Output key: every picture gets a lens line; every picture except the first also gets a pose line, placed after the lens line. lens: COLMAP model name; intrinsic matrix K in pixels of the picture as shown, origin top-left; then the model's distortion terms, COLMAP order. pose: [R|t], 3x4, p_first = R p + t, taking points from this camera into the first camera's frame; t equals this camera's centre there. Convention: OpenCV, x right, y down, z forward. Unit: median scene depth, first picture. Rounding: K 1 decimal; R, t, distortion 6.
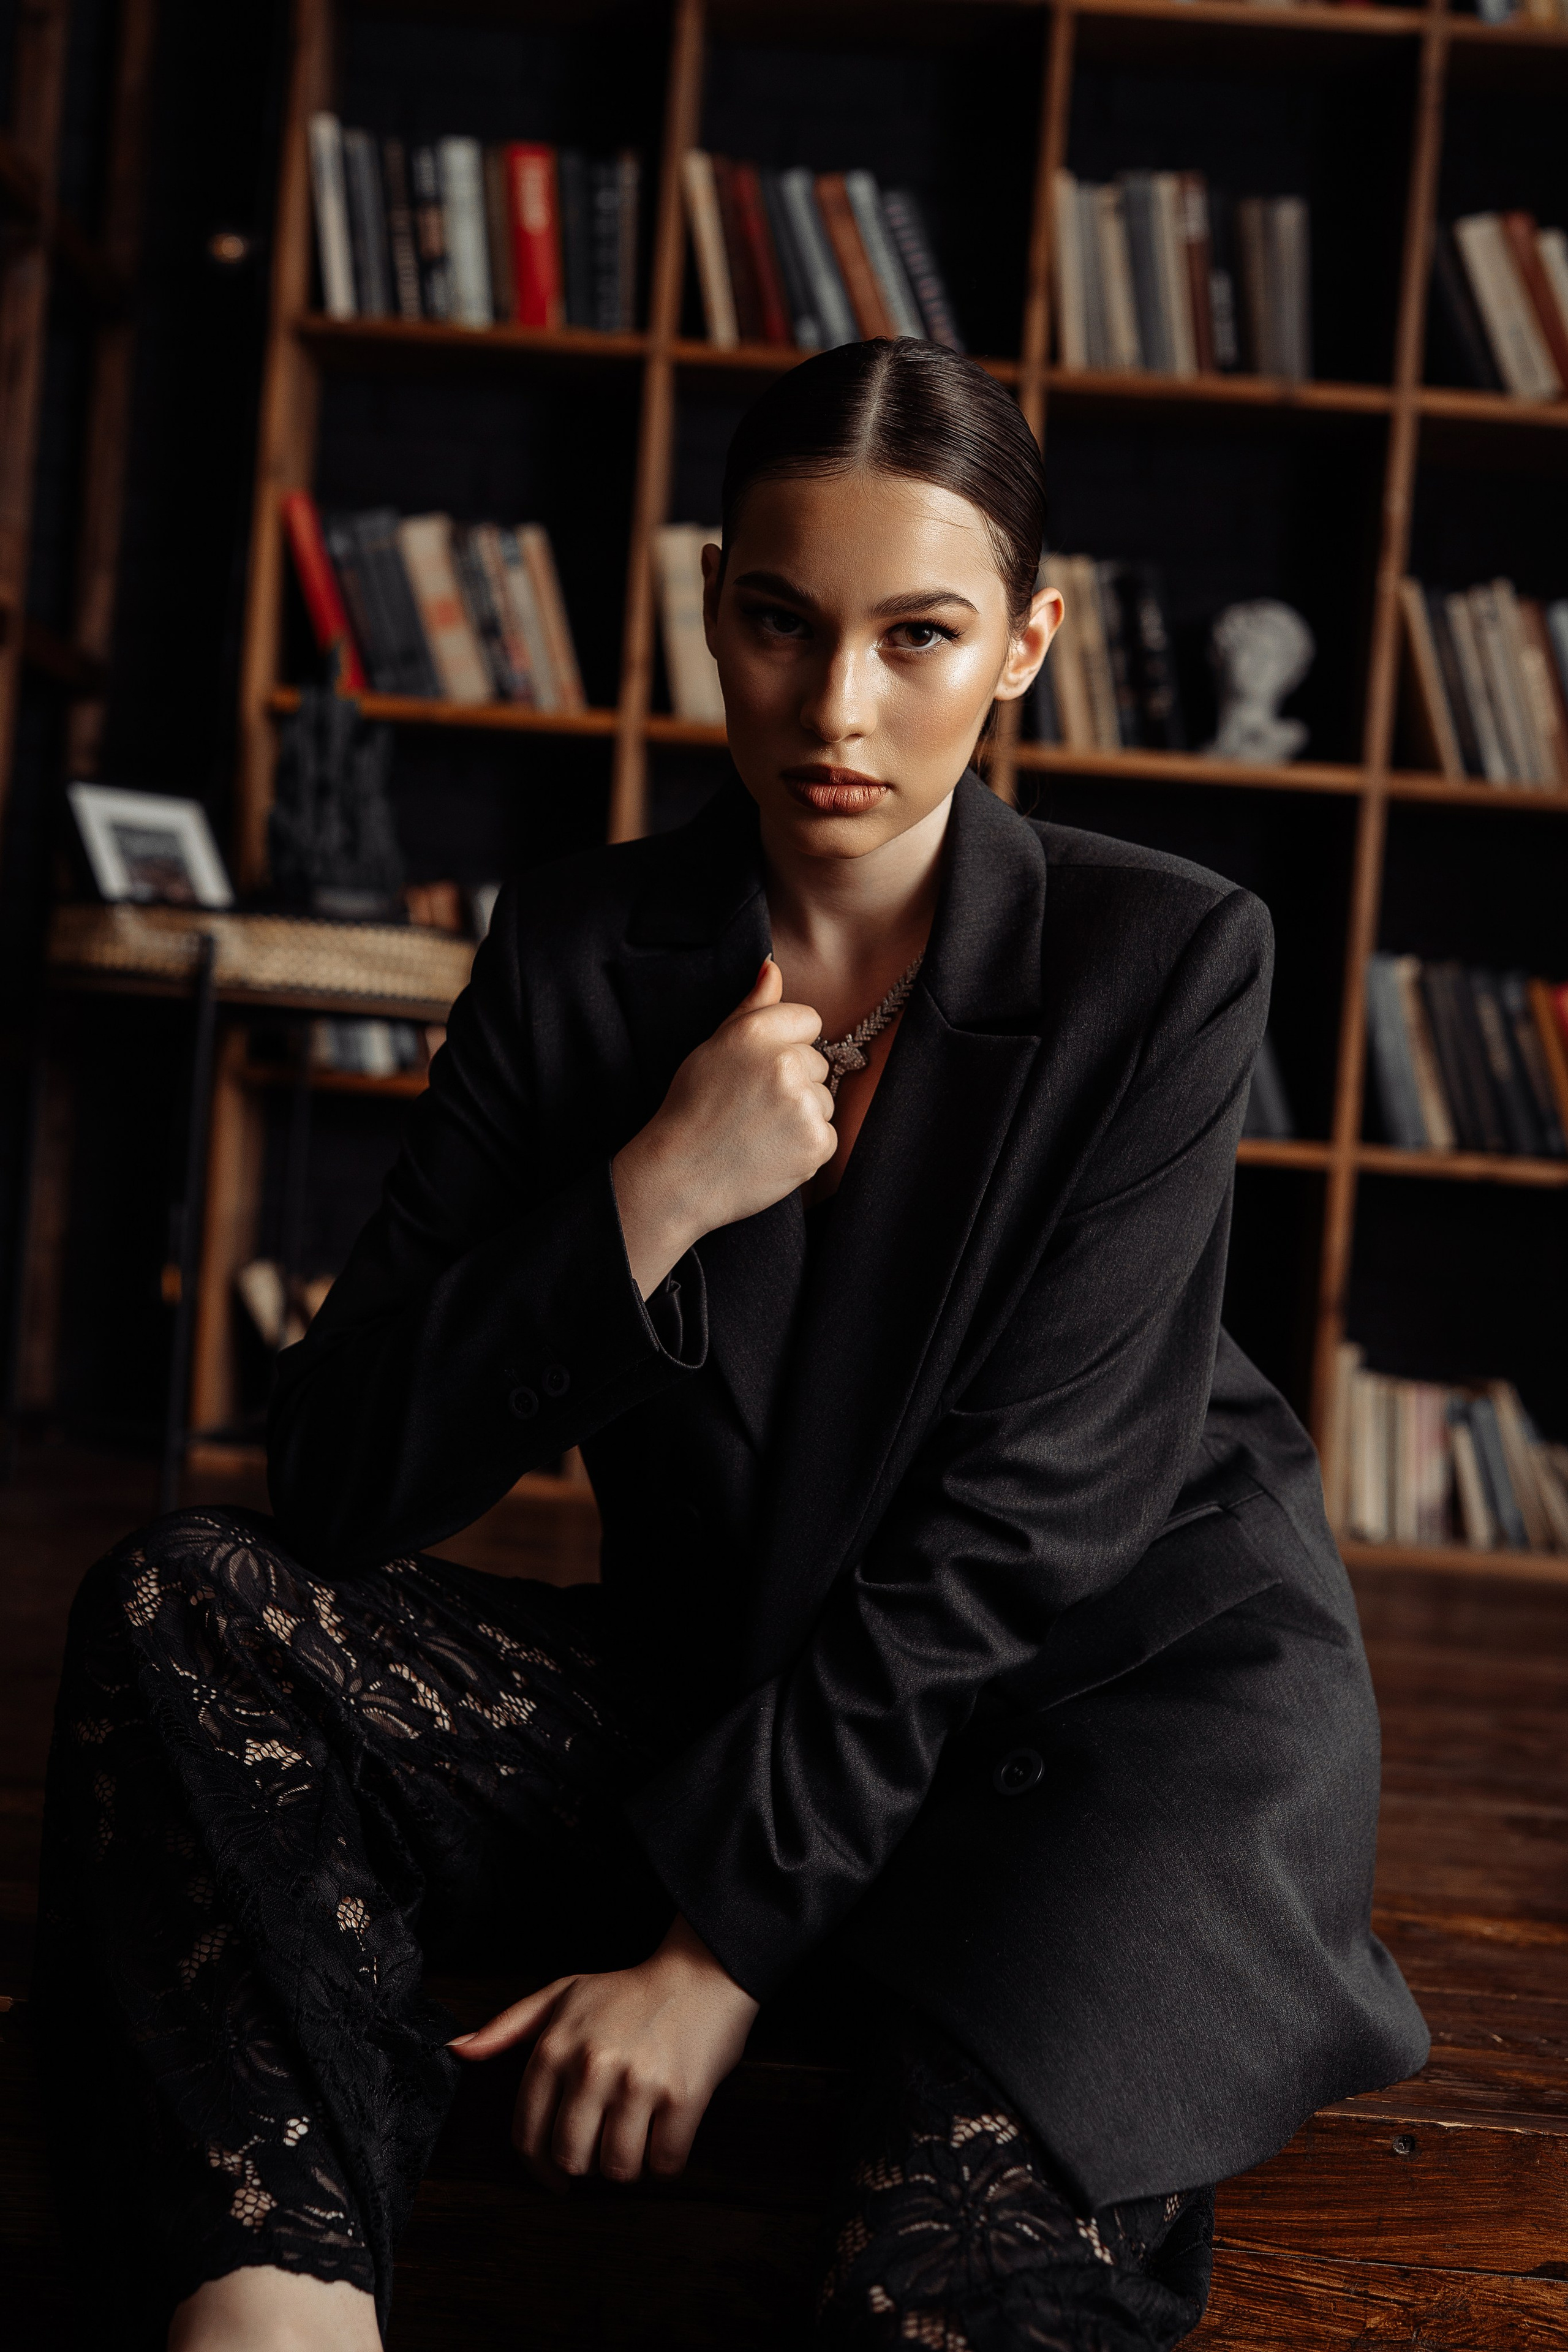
lens RADIAL K [[3360.4, 0, 776.0], [0, 3360.4, 1171.7], [0, 0, 1]] dist [0.004938, 0.000000]
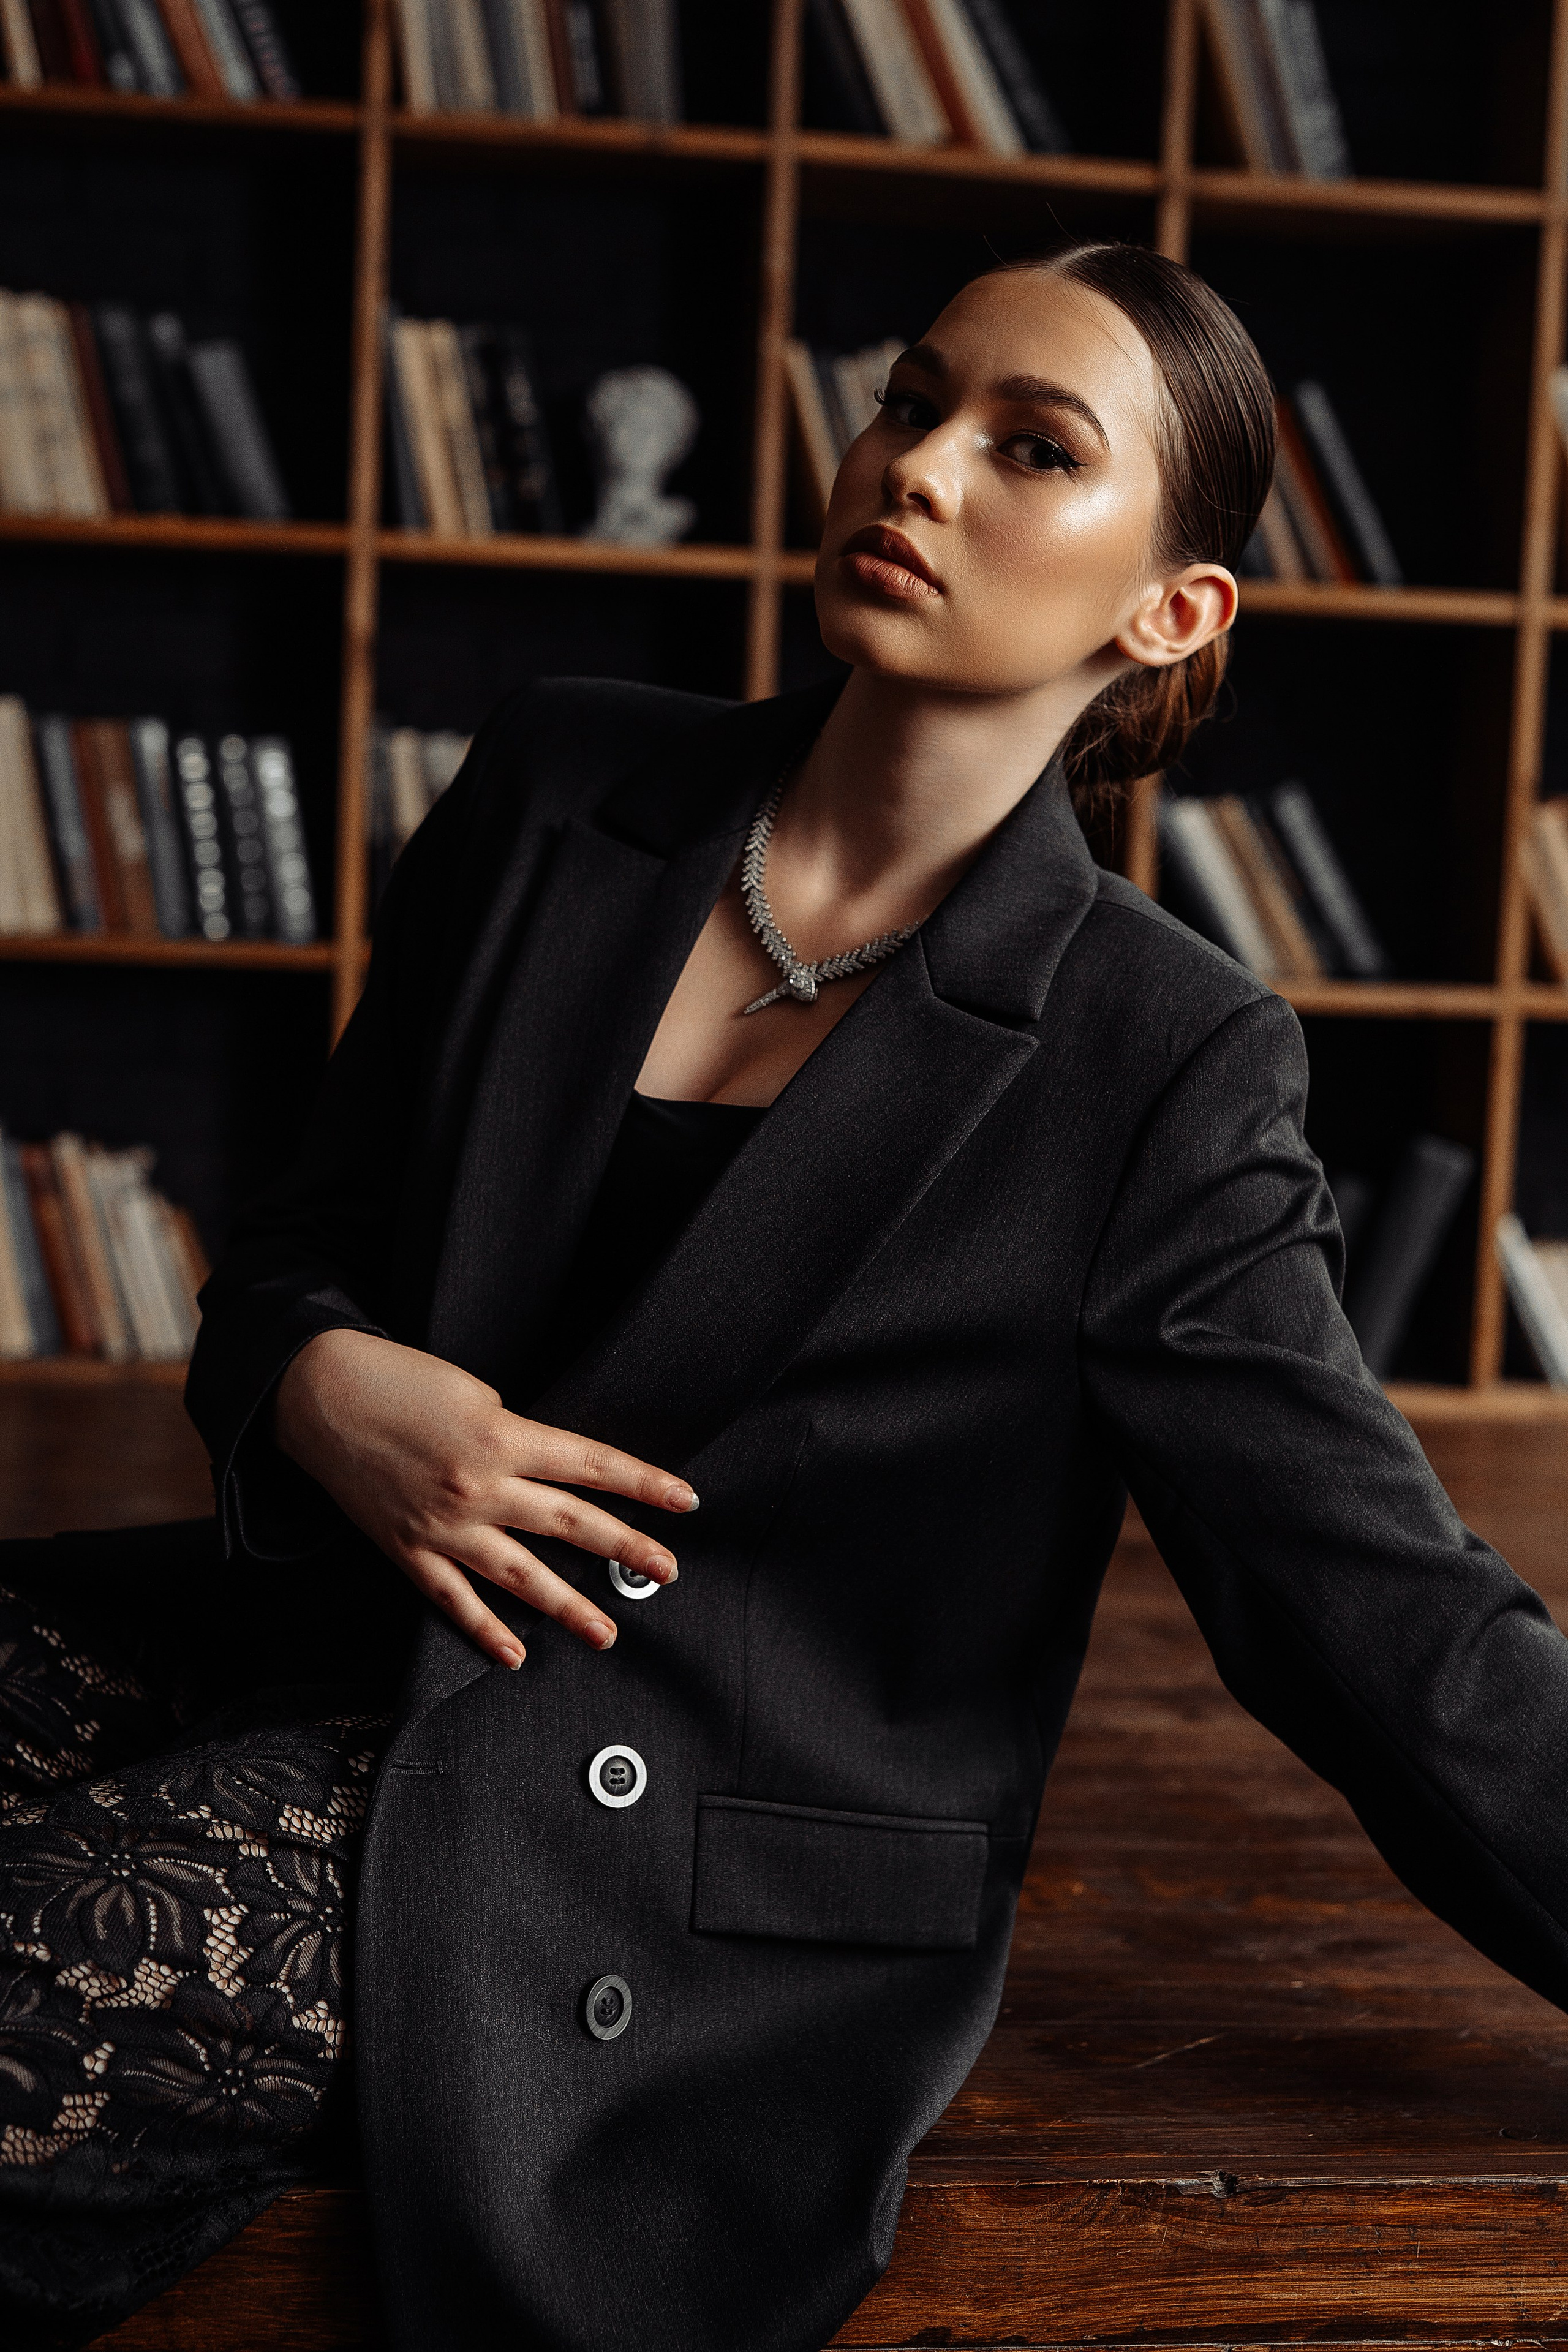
lens RADIAL K [[3360.4, 0, 772.2], [0, 3360.4, 1181.2], [0, 0, 1]] dist [0.004938, 0.000000]
pose [[0.987371, -0.049093, 0.150630, 0.031083], [0.037568, 0.996211, 0.078433, -0.018715], [-0.153909, -0.071783, 0.985474, 0.070181]]
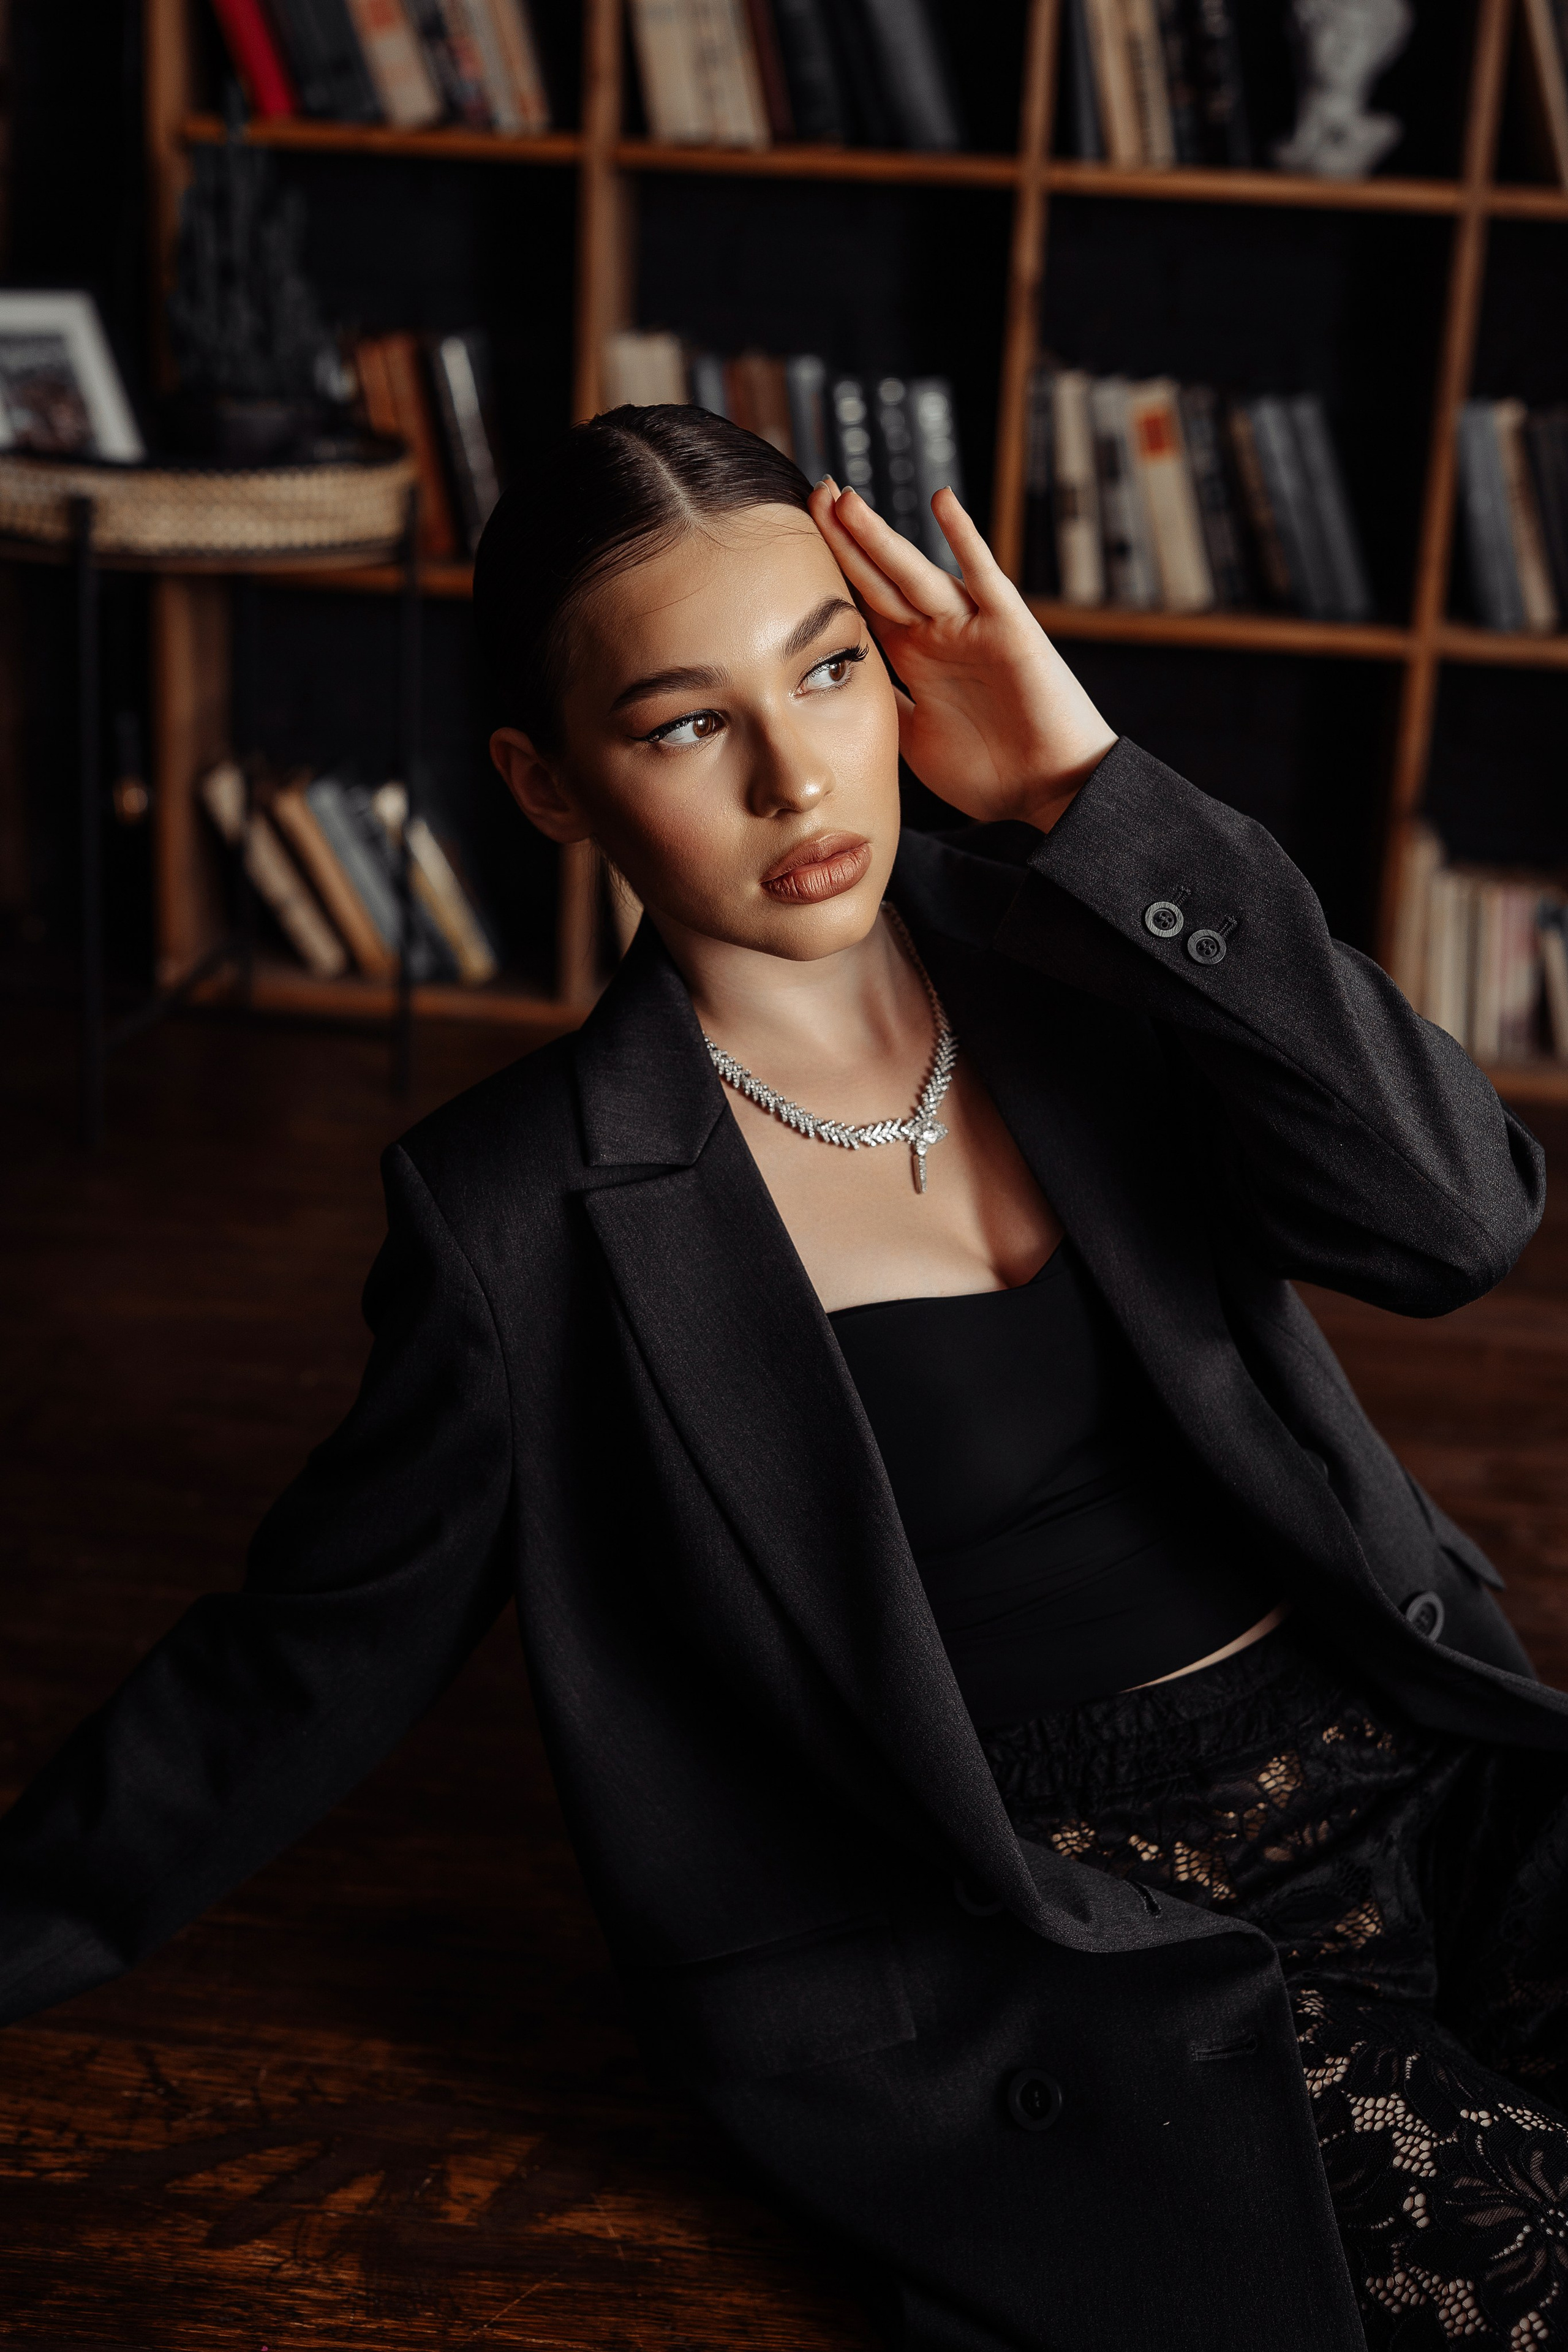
lens RADIAL K [[3360.4, 0, 779.6], [0, 3360.4, 1159.3], [0, 0, 1]] dist [0.004938, 0.000000]
pose [[0.996991, -0.002909, -0.077466, 0.068043], [0.025243, 0.957016, 0.288935, -0.132202], [0.073296, -0.290021, 0.954209, 0.111061]]
